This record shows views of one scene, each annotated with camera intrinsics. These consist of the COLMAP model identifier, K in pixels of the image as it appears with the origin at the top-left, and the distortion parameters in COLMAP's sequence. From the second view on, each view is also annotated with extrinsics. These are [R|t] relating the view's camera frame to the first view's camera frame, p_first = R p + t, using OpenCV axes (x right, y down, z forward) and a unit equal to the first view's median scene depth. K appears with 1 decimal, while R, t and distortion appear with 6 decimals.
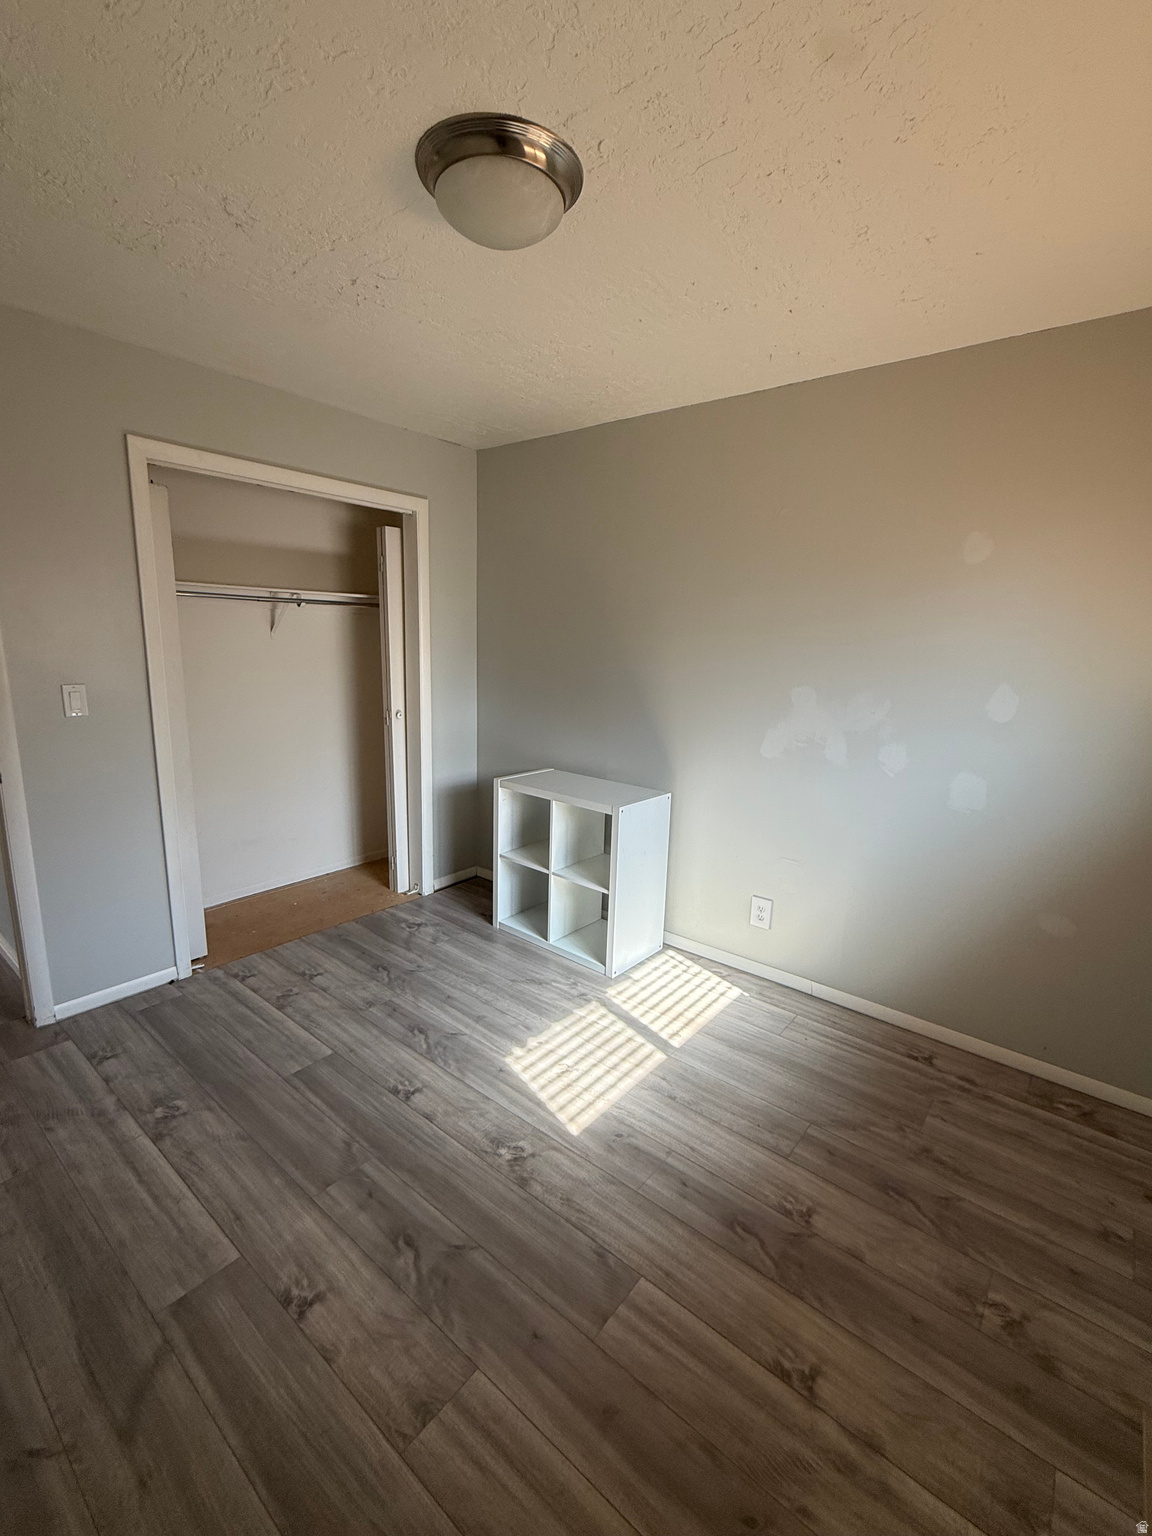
lens RADIAL K [[668.1, 0, 571.9], [0, 668.1, 779.5], [0, 0, 1]] dist [-0.001632, 0.000426]
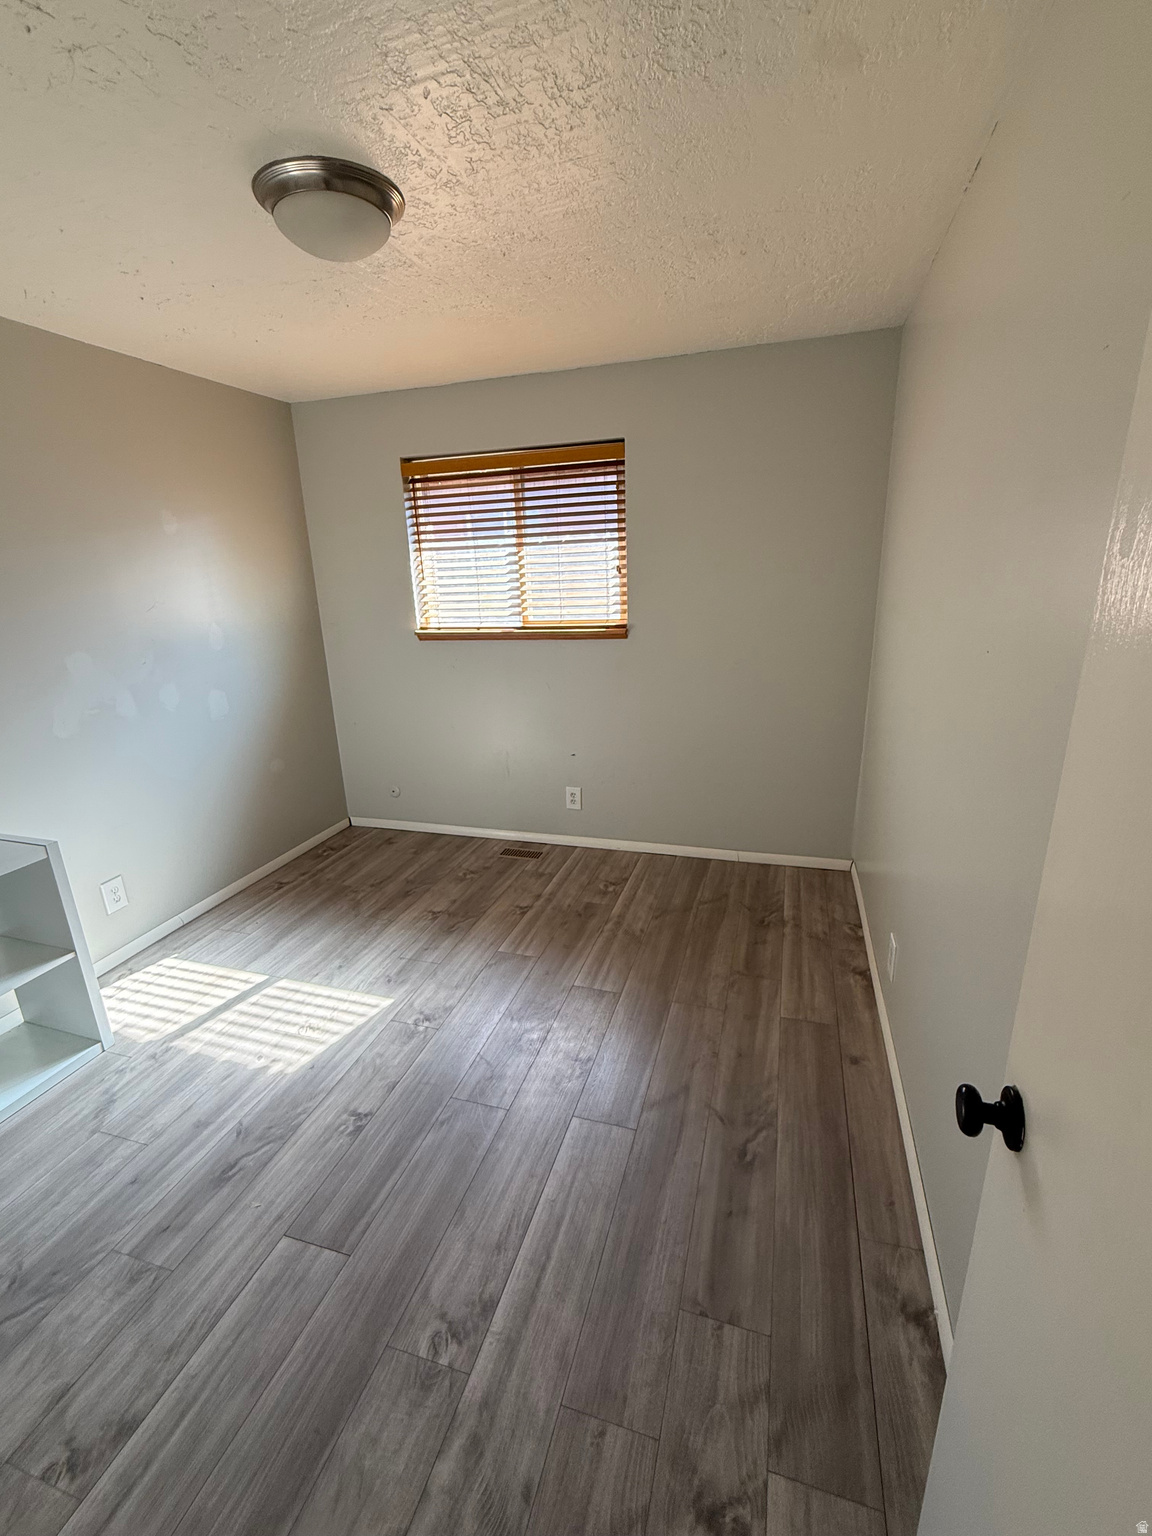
lens RADIAL K [[668.1, 0, 576.6], [0, 668.1, 762.8], [0, 0, 1]] dist [-0.001632, 0.000426]
pose [[-0.375930, -0.277541, 0.884108, -0.947632], [0.222140, 0.899281, 0.376760, -0.231003], [-0.899628, 0.338031, -0.276414, 0.747044]]
